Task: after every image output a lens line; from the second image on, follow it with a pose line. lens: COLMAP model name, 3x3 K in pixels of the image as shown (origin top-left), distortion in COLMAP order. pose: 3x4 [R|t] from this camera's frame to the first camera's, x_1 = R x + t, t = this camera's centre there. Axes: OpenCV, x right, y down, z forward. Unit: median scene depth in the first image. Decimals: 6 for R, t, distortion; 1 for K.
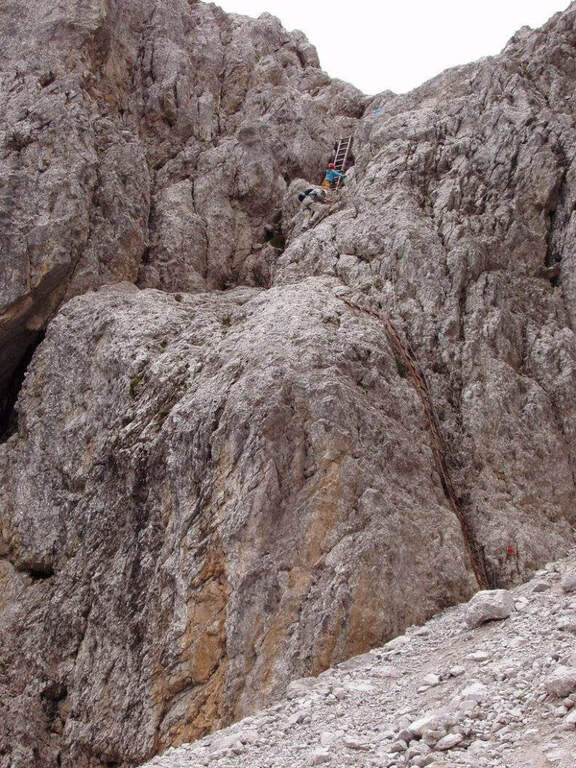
lens RADIAL K [[1642.8, 0, 289.8], [0, 1642.8, 383.6], [0, 0, 1]] dist [-0.128671, 0.000000]
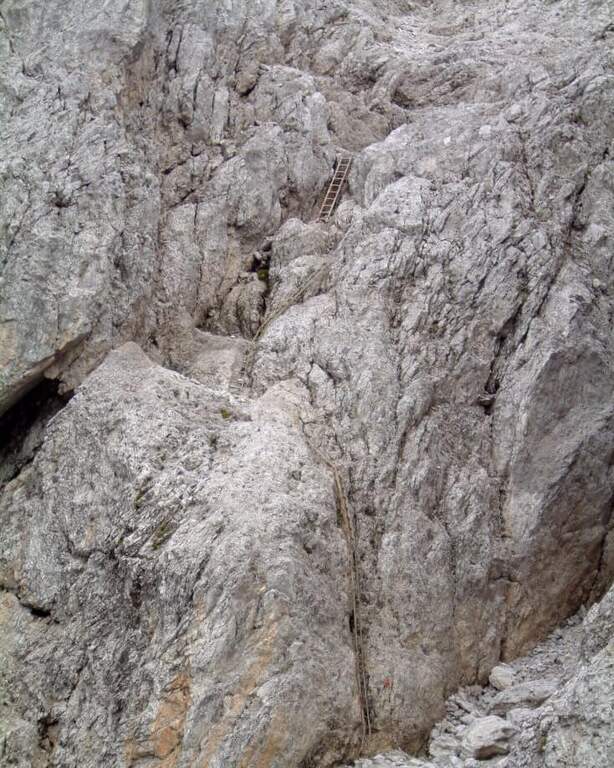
lens RADIAL K [[2764.8, 0, 309.1], [0, 2764.8, 384.2], [0, 0, 1]] dist [-0.420919, 0.000000]
pose [[0.979043, 0.189116, 0.075570, -0.134996], [-0.201034, 0.956788, 0.210100, -0.539335], [-0.032571, -0.220889, 0.974755, -1.063410]]
